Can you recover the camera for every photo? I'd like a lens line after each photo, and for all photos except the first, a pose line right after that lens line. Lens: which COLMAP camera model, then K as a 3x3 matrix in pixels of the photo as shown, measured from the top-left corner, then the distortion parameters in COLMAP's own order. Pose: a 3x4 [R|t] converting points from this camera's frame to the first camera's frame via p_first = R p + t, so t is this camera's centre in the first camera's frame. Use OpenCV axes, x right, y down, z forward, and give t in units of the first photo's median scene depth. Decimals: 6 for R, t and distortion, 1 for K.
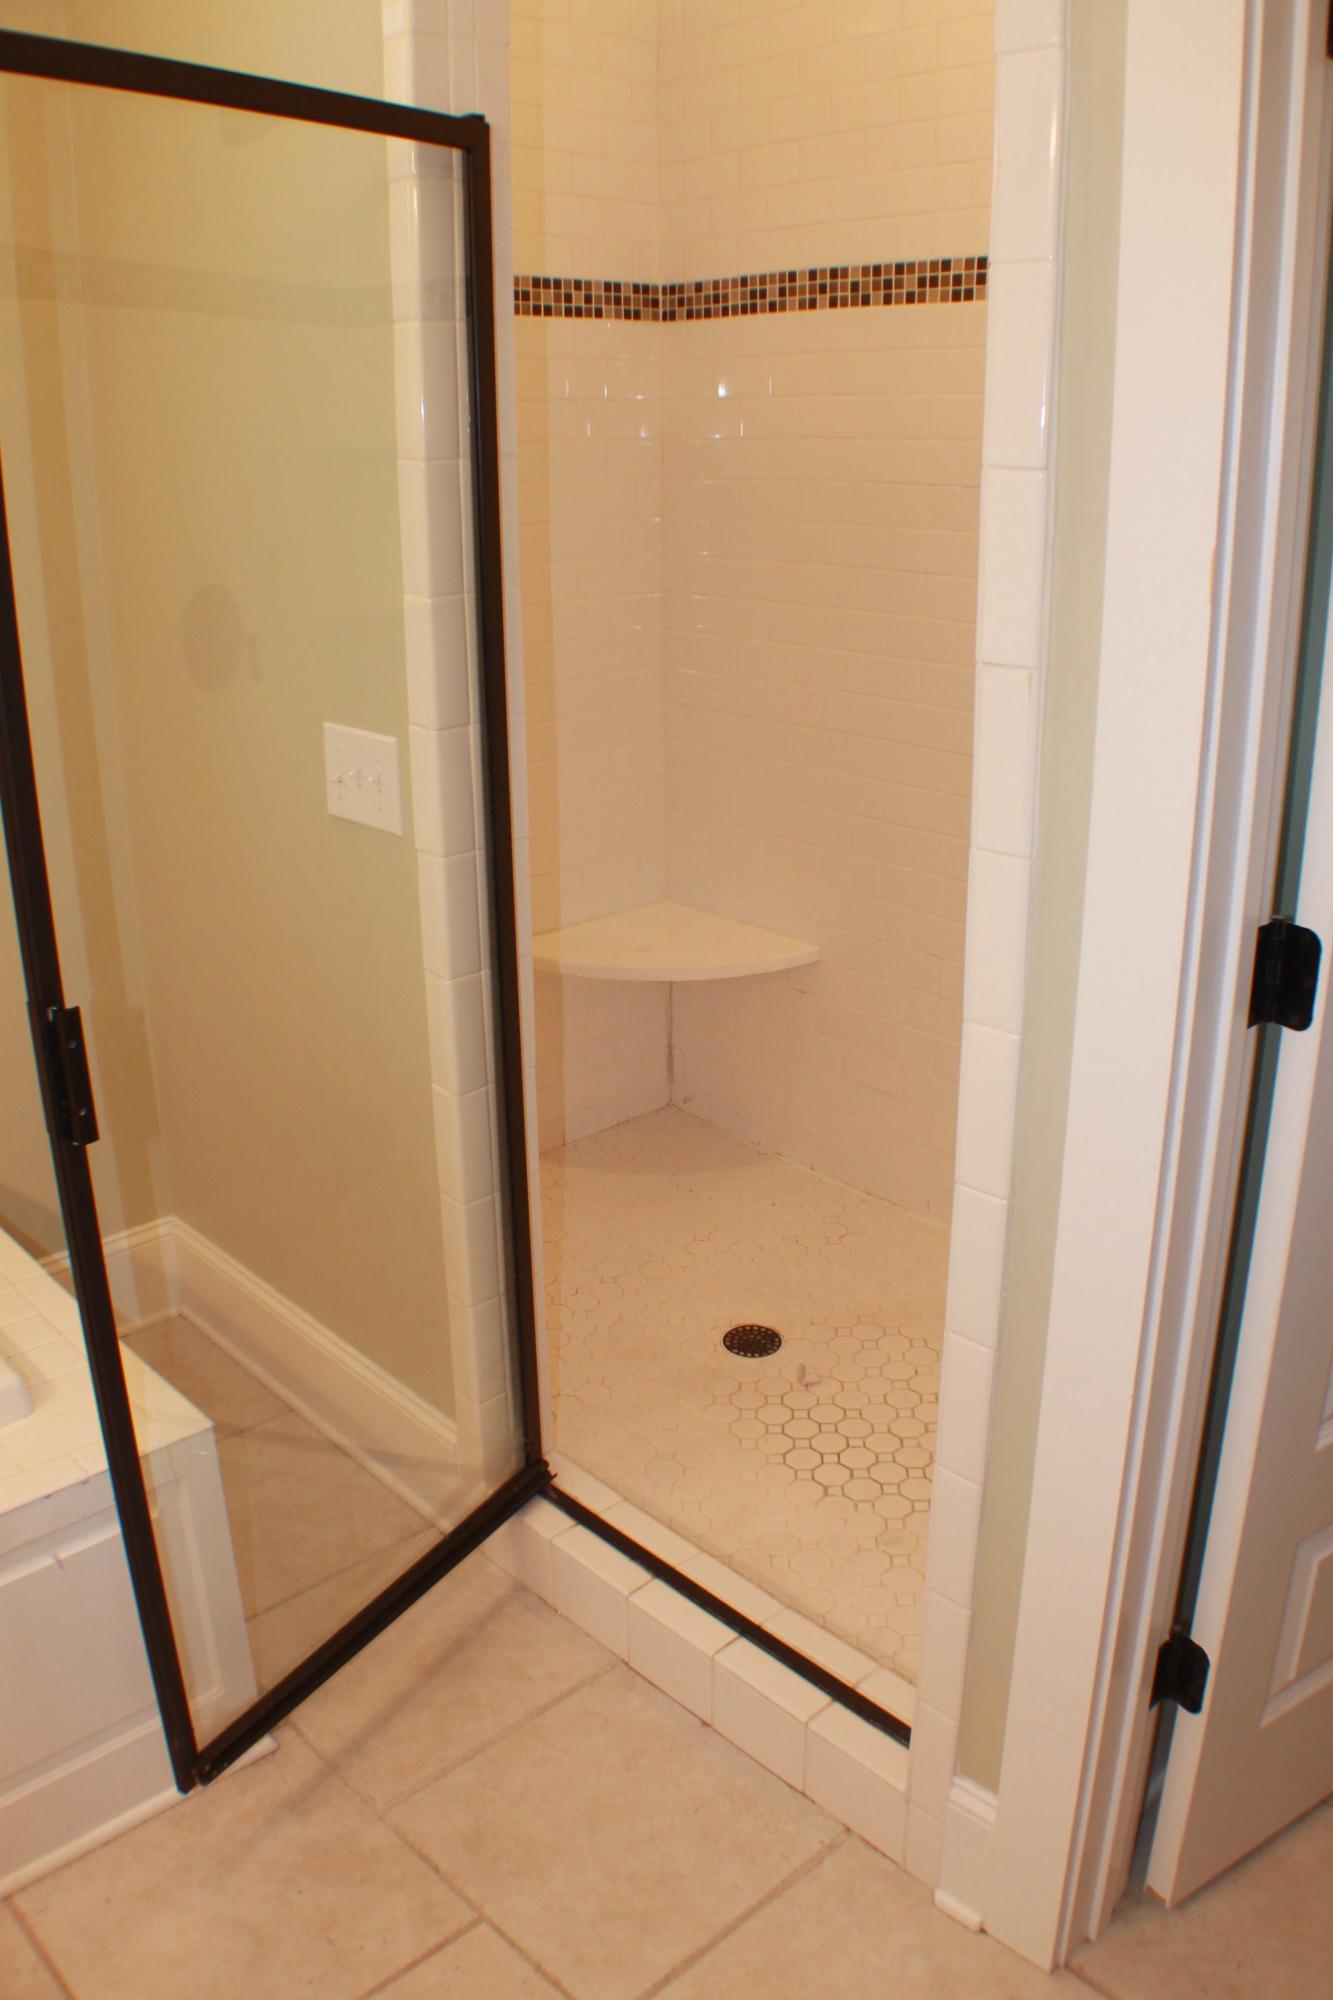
lens RADIAL K [[1636.2, 0, 666.5], [0, 1636.2, 1000.0], [0, 0, 1]] dist [-0.169284, 0.047546]
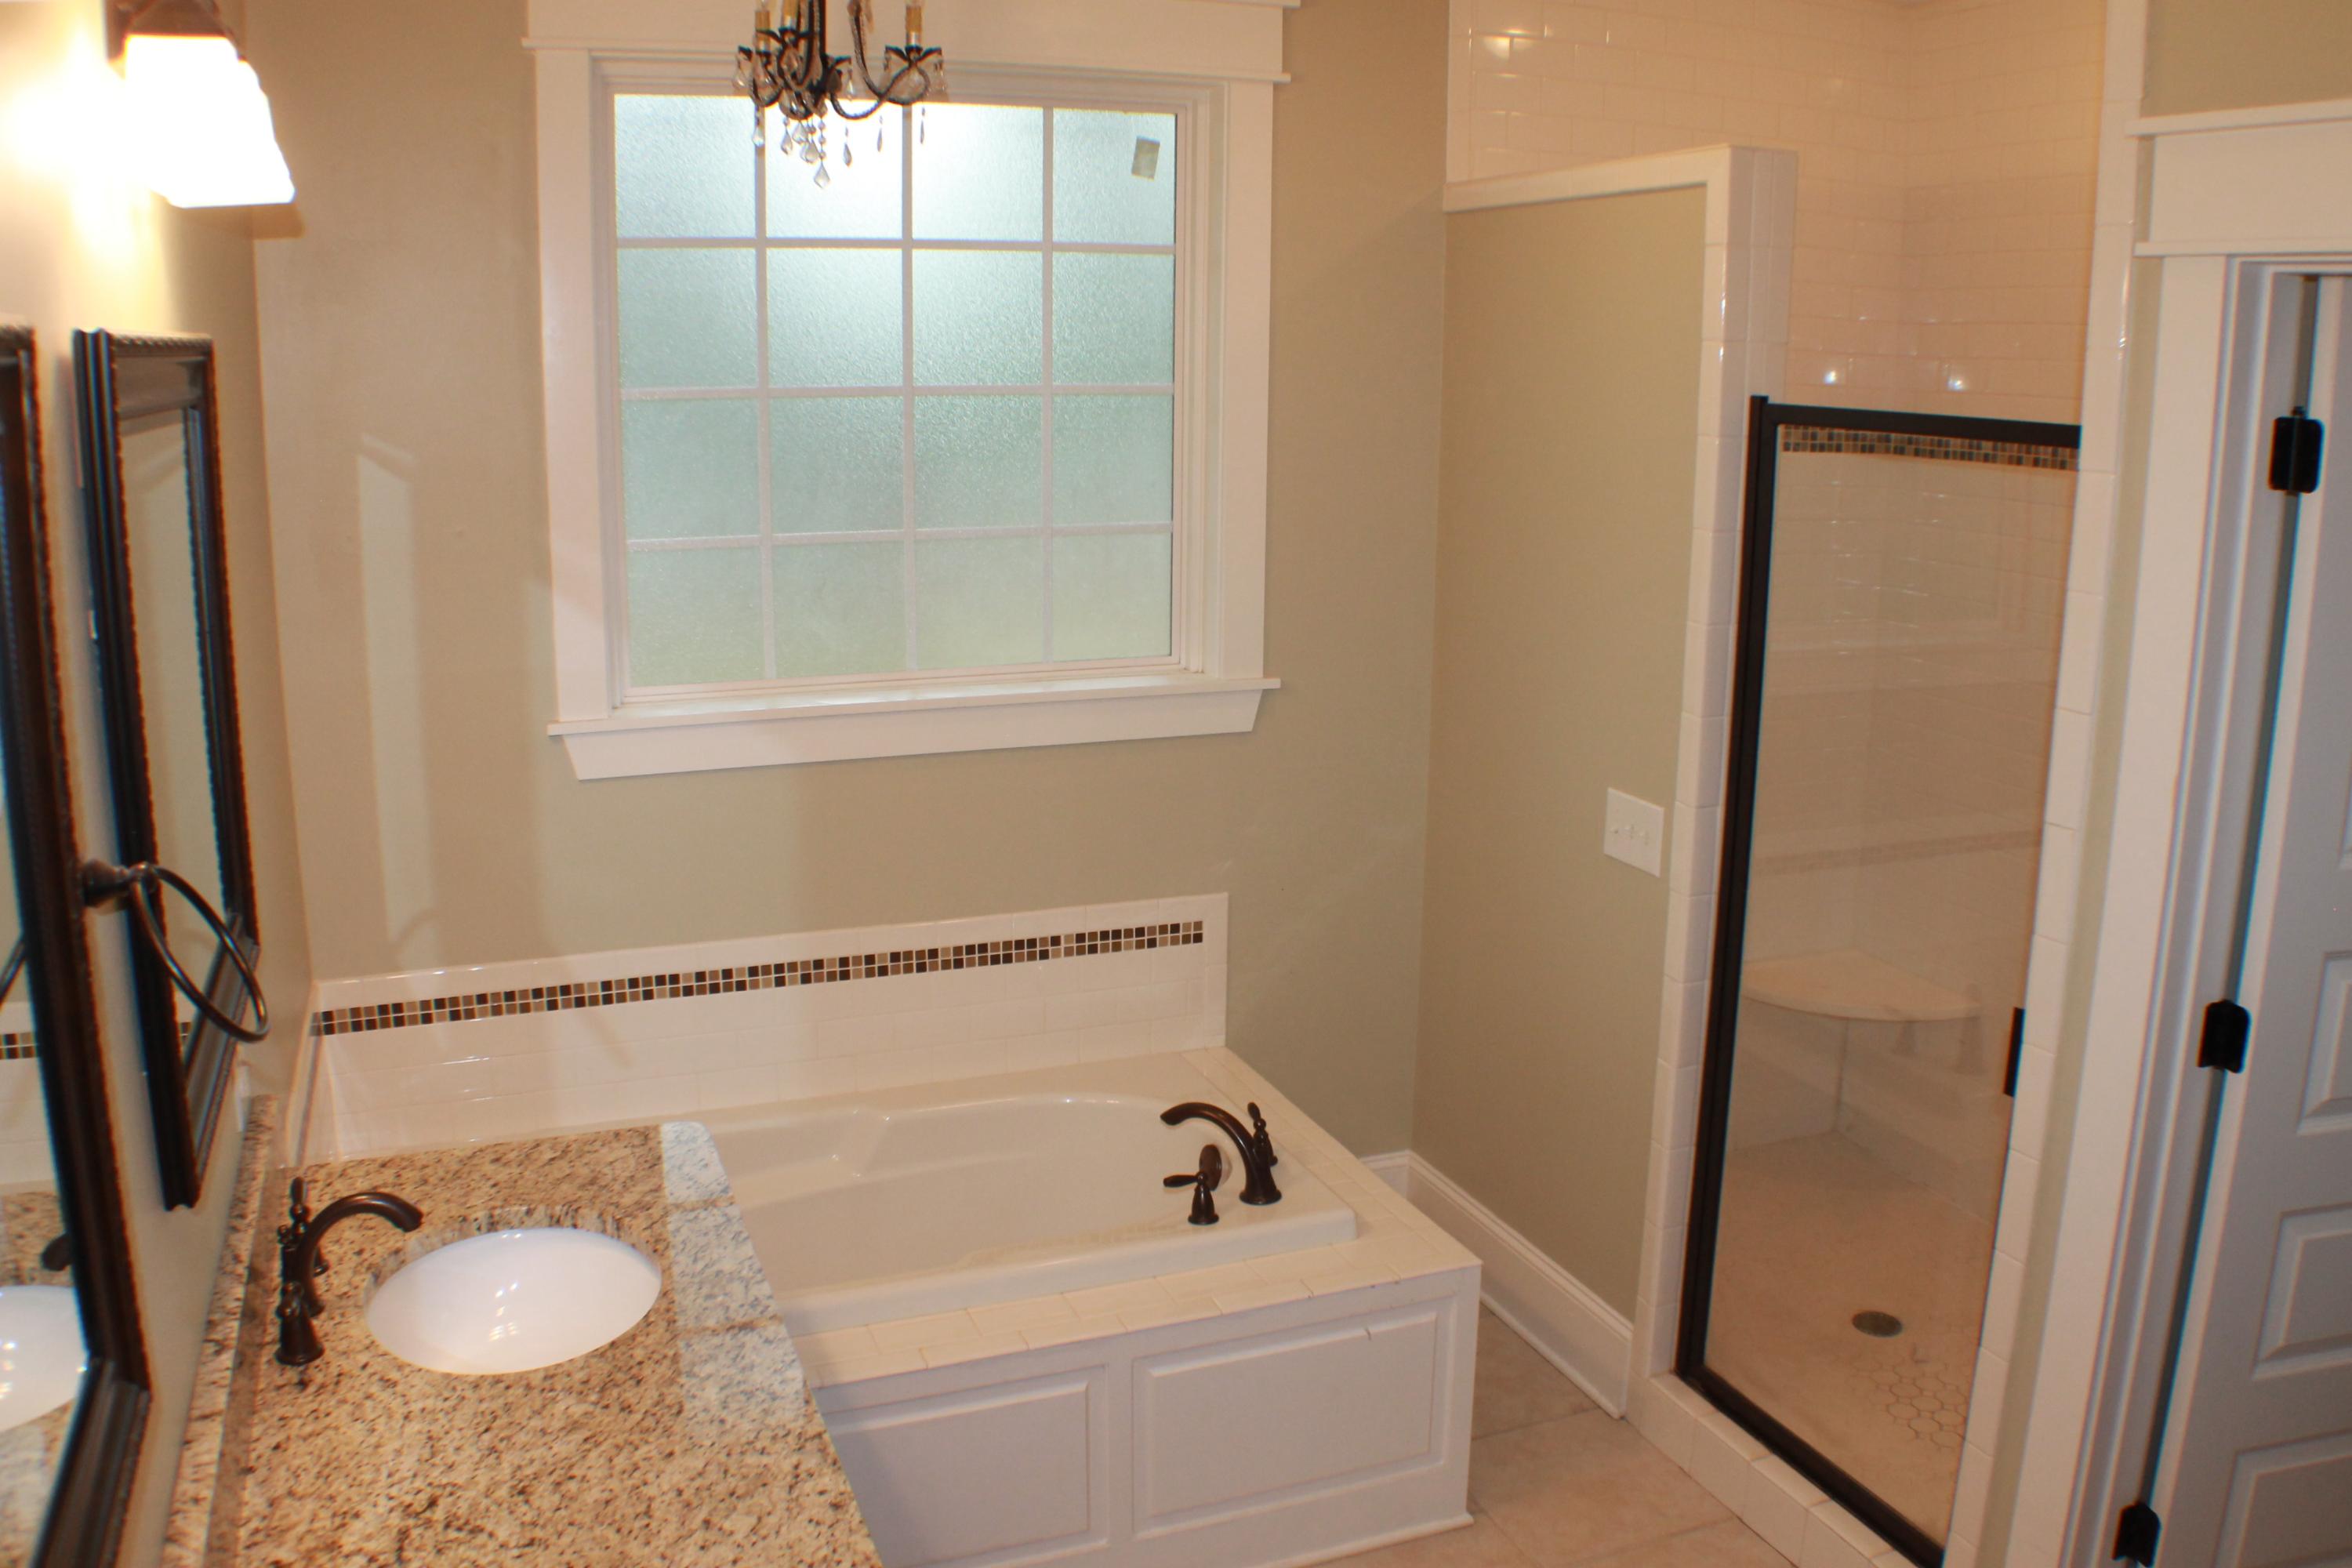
lens RADIAL K [[1954.0, 0, 1176.0], [0, 1954.0, 784.0], [0, 0, 1]] dist [-0.188247, 0.044760]
pose [[0.933562, 0.097167, -0.344993, 0.013611], [-0.139216, 0.985279, -0.099220, 0.040854], [0.330273, 0.140656, 0.933346, -0.673893]]
